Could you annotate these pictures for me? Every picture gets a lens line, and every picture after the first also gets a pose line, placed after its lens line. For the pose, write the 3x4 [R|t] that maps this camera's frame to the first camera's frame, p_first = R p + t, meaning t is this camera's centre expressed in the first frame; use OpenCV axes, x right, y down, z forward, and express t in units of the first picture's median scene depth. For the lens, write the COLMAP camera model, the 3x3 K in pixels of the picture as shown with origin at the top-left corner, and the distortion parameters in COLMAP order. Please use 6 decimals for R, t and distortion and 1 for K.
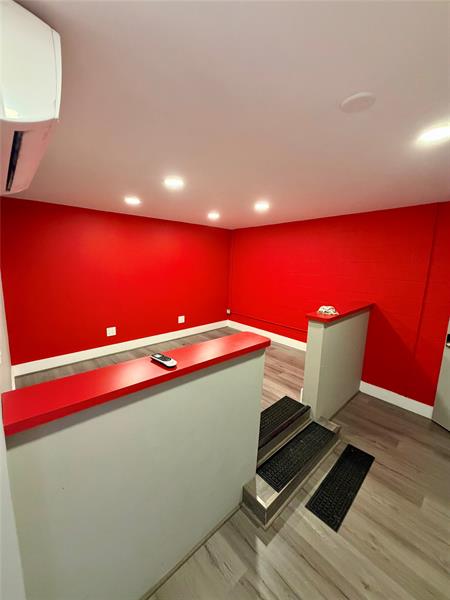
lens RADIAL K [[242.0, 0, 224.9], [0, 242.0, 301.0], [0, 0, 1]] dist [0.005664, -0.000161]
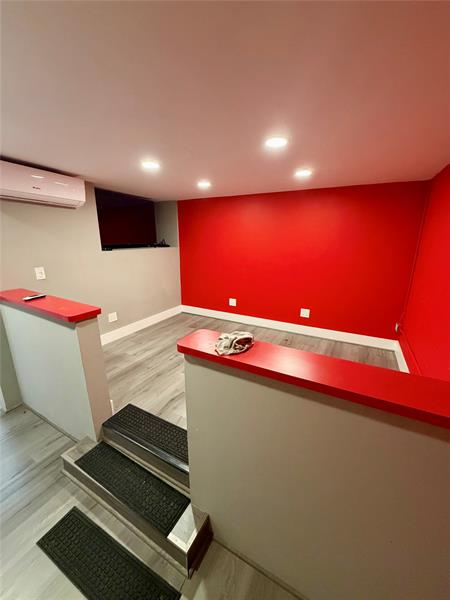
lens RADIAL K [[242.0, 0, 223.2], [0, 242.0, 298.1], [0, 0, 1]] dist [0.005664, -0.000161]
pose [[0.316008, 0.211997, -0.924768, 0.608867], [-0.164324, 0.972215, 0.166722, -0.082004], [0.934418, 0.099276, 0.342064, 0.580678]]
